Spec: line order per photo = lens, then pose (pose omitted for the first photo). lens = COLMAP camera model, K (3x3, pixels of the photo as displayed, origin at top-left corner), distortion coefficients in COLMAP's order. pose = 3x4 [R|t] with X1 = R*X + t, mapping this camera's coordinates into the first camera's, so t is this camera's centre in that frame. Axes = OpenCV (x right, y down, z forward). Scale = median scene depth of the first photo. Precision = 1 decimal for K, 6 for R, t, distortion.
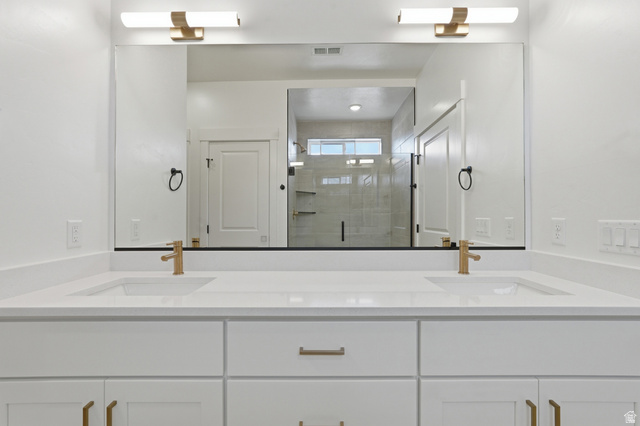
lens RADIAL K [[281.7, 0, 320.4], [0, 281.7, 212.1], [0, 0, 1]] dist [-0.001786, 0.001264]
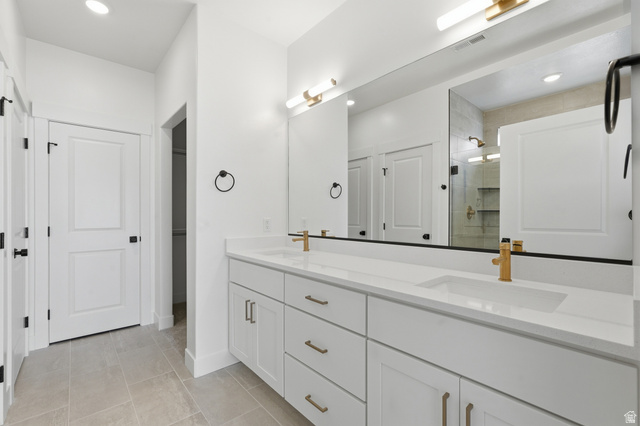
lens RADIAL K [[281.7, 0, 323.5], [0, 281.7, 215.9], [0, 0, 1]] dist [-0.001786, 0.001264]
pose [[0.662893, 0.003255, -0.748707, 0.593130], [0.011886, 0.999819, 0.014869, -0.006505], [0.748620, -0.018756, 0.662734, -0.017454]]
